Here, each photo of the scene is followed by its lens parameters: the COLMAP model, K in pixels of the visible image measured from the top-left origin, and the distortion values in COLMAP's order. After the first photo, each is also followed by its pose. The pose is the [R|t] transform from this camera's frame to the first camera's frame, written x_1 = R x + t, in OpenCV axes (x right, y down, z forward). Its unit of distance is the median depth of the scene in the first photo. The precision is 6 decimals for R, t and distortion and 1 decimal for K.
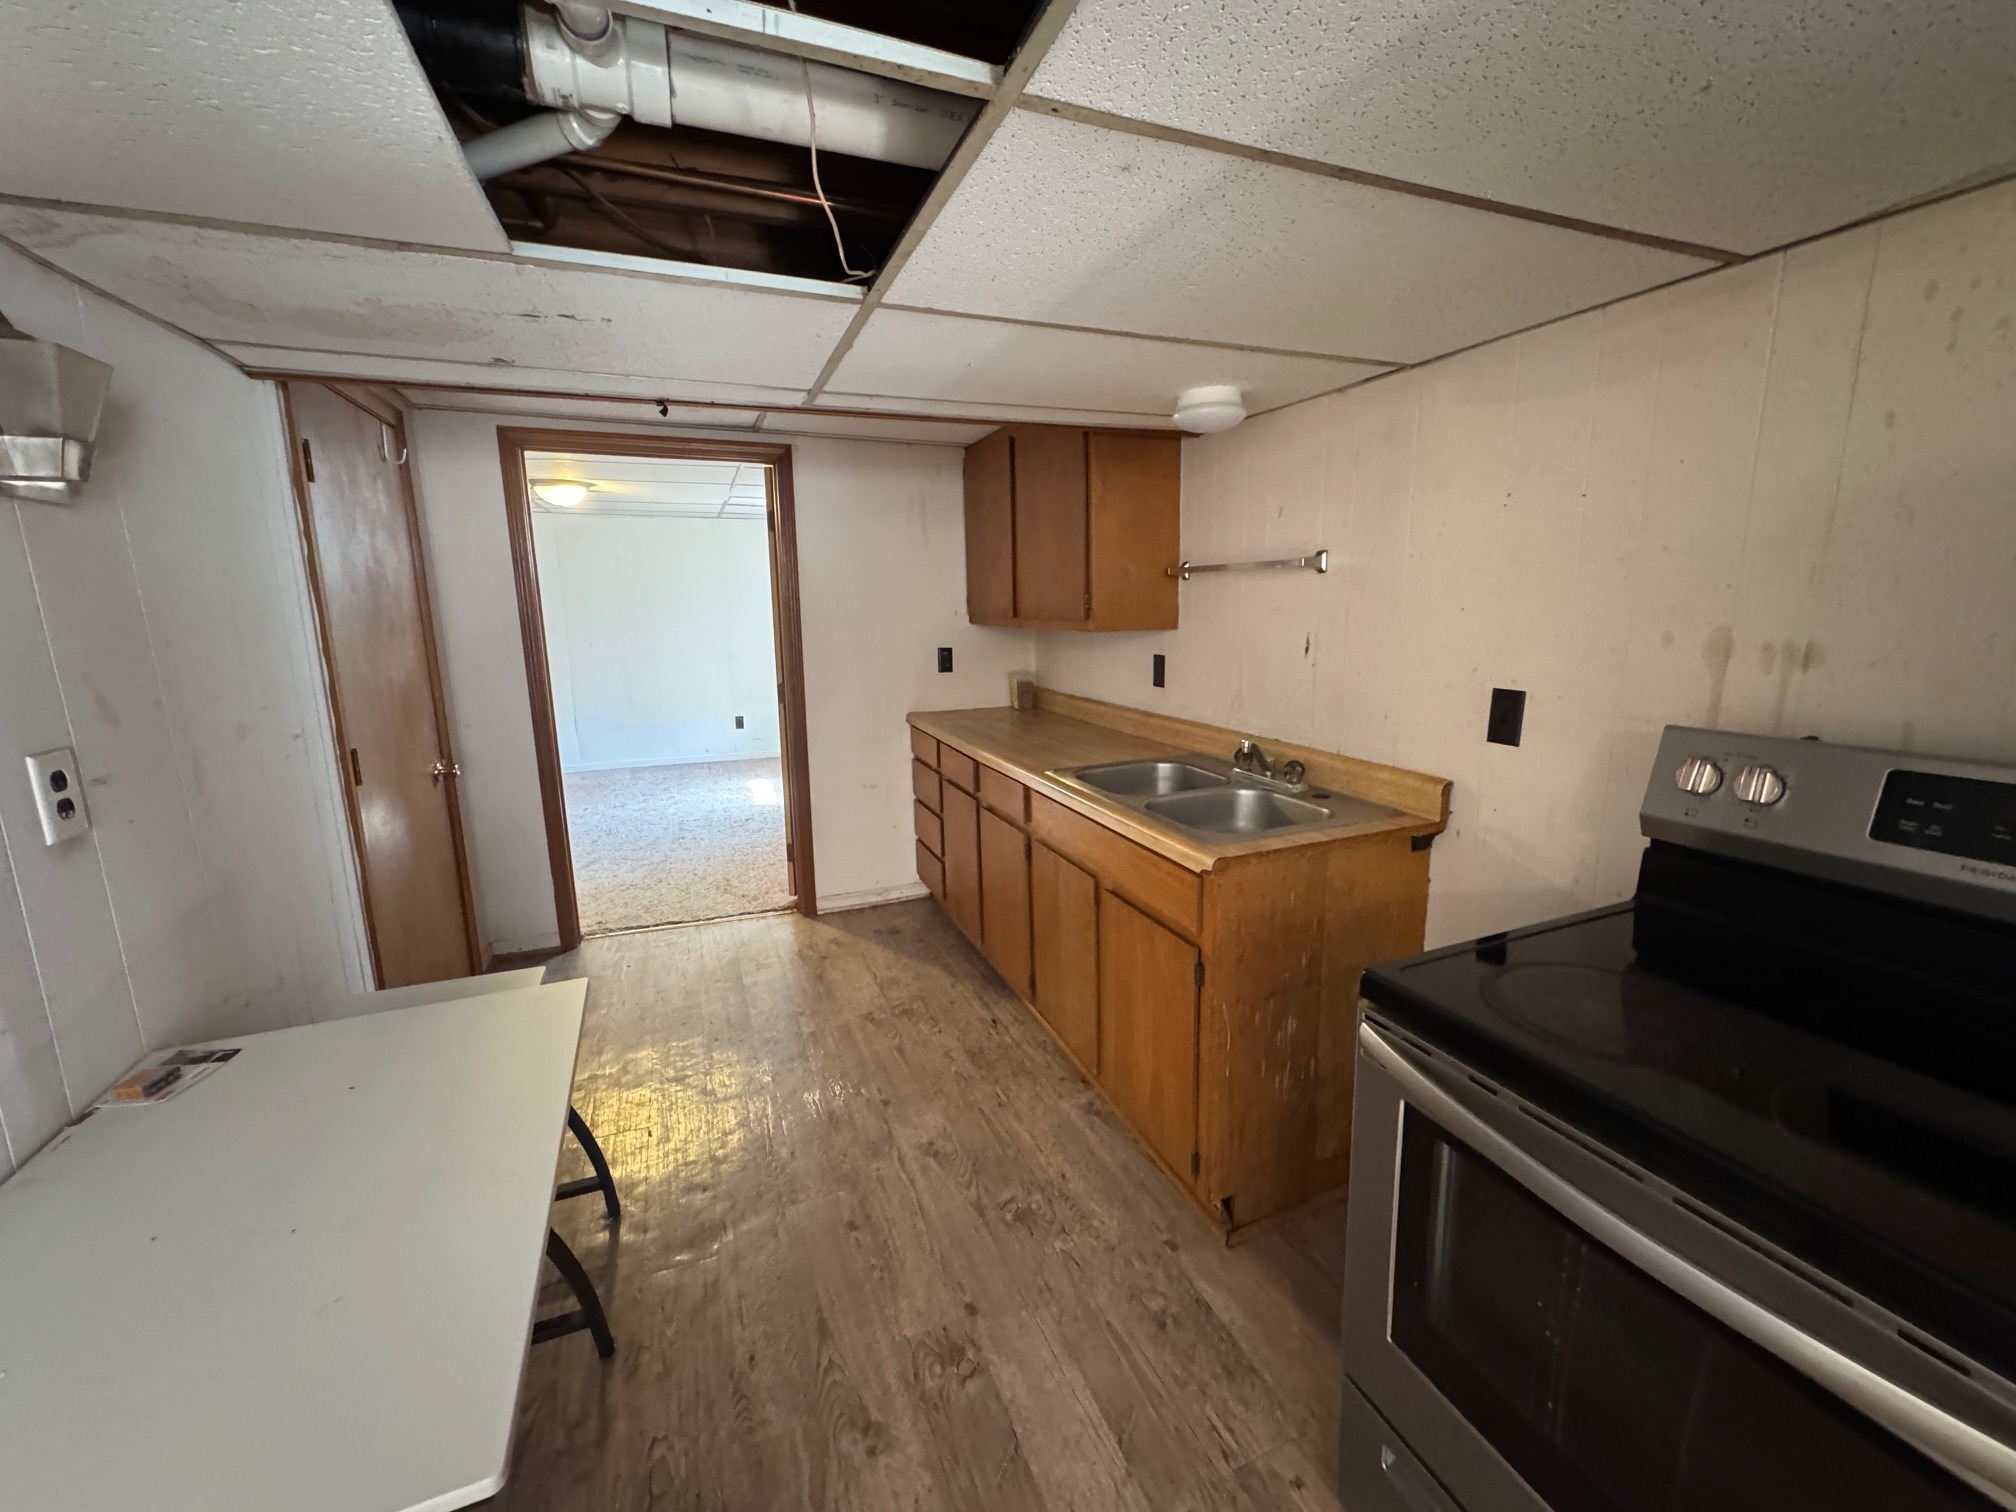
lens RADIAL K [[804.6, 0, 1008.0], [0, 804.6, 756.0], [0, 0, 1]] dist [-0.001660, -0.000375]
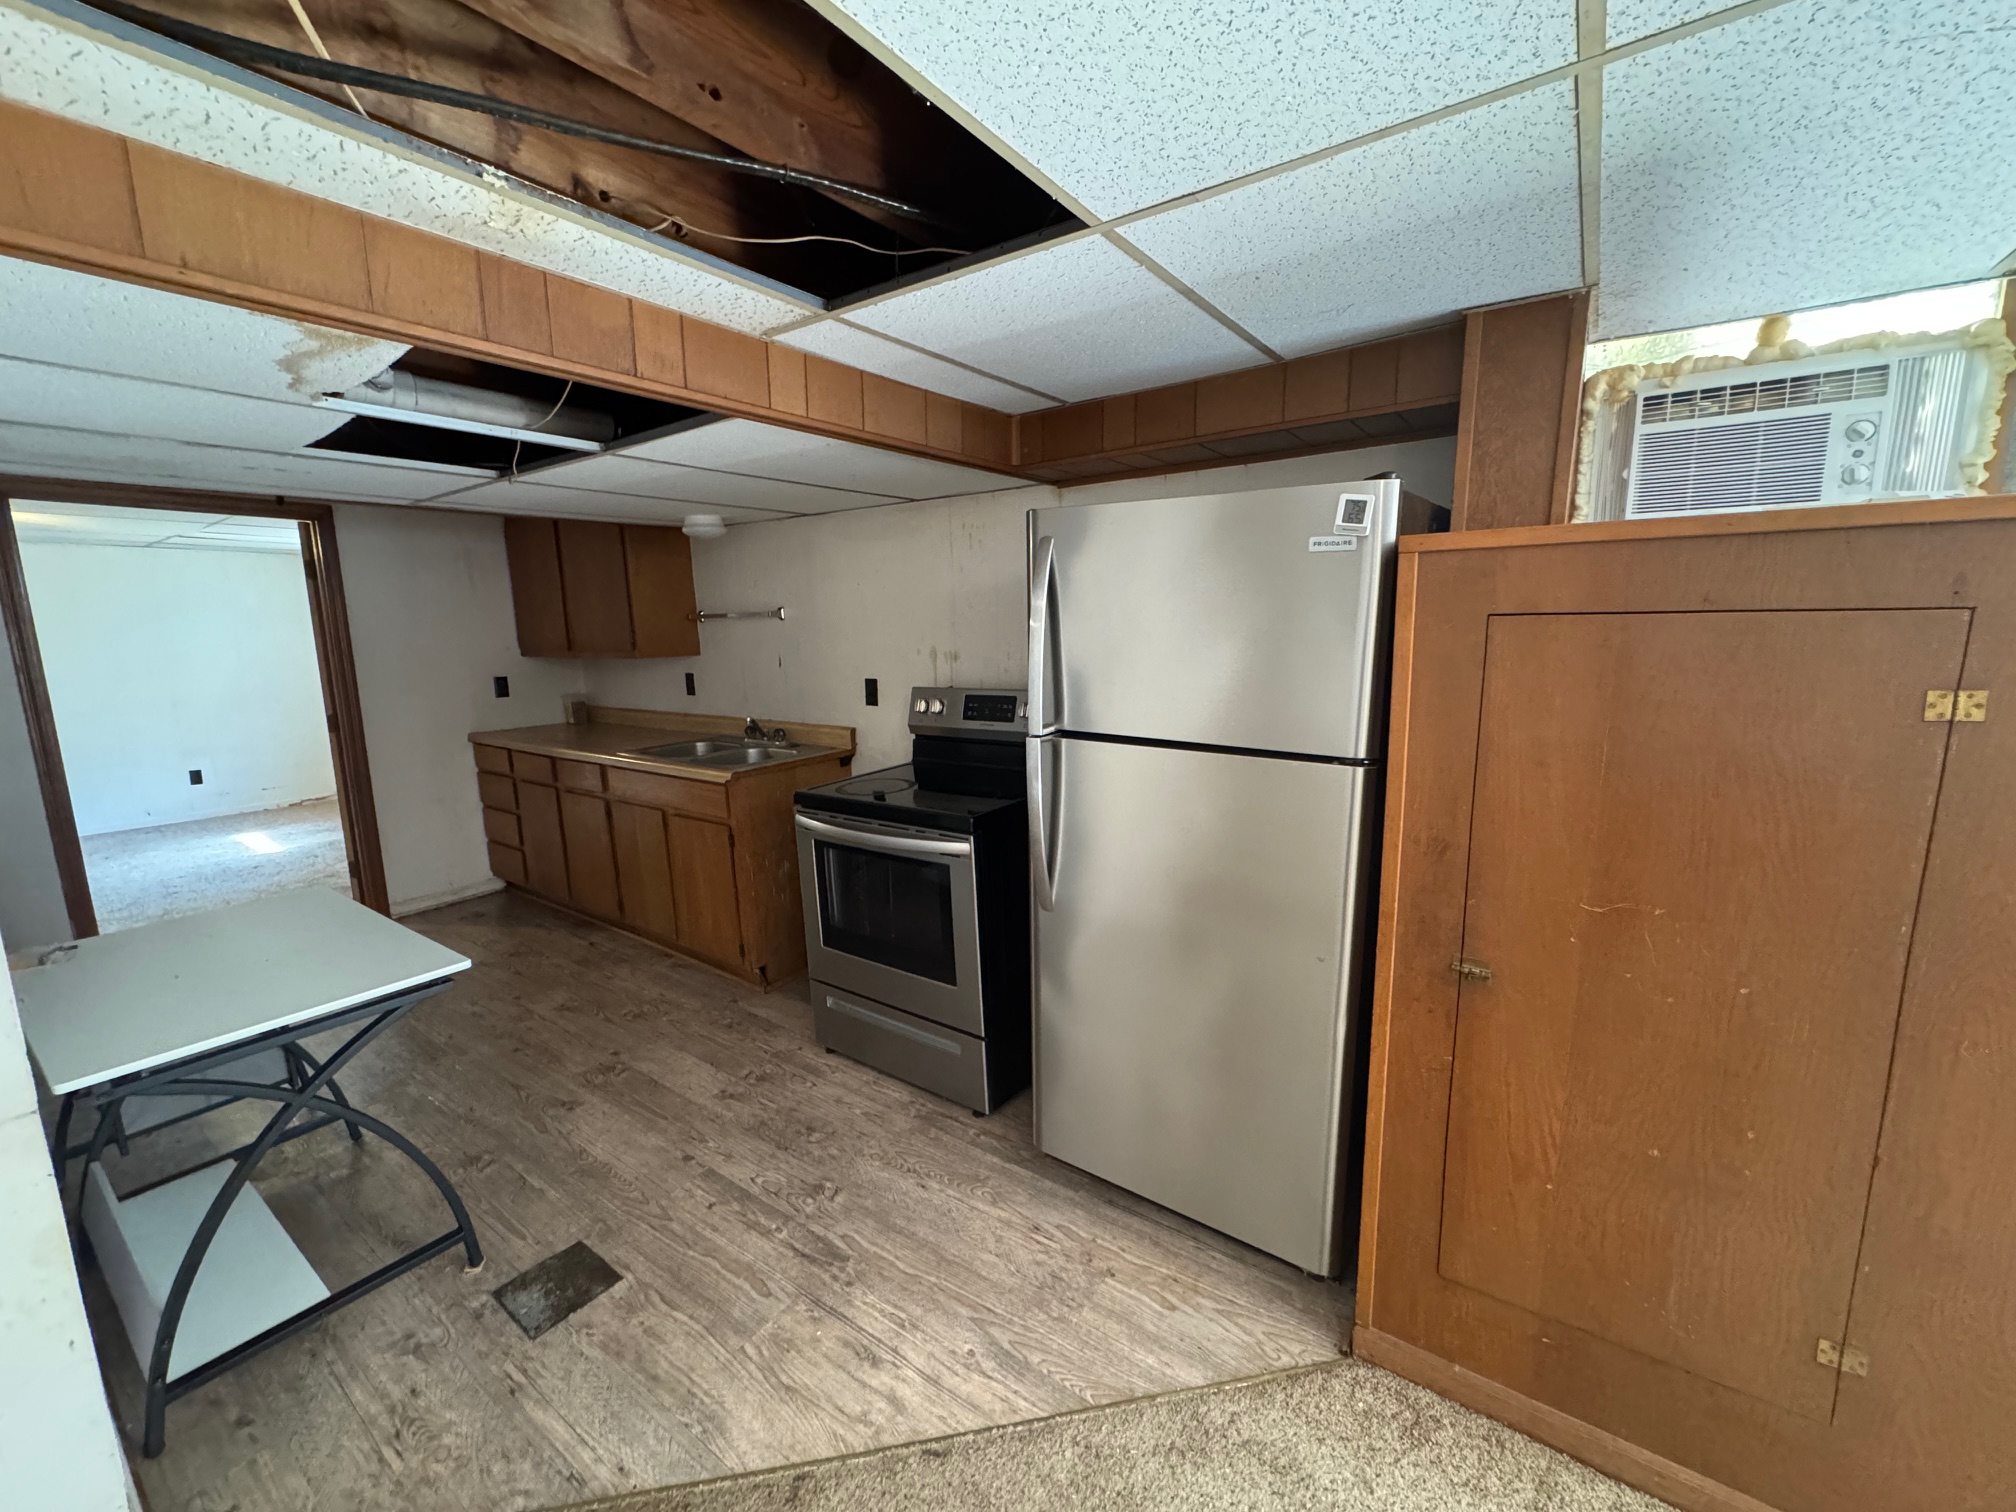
lens RADIAL K [[804.6, 0, 1008.0], [0, 804.6, 756.0], [0, 0, 1]] dist [-0.001660, -0.000375]
pose [[0.845805, -0.092851, 0.525350, -0.127842], [0.111360, 0.993773, -0.003647, 0.115467], [-0.521740, 0.061587, 0.850879, -0.661120]]
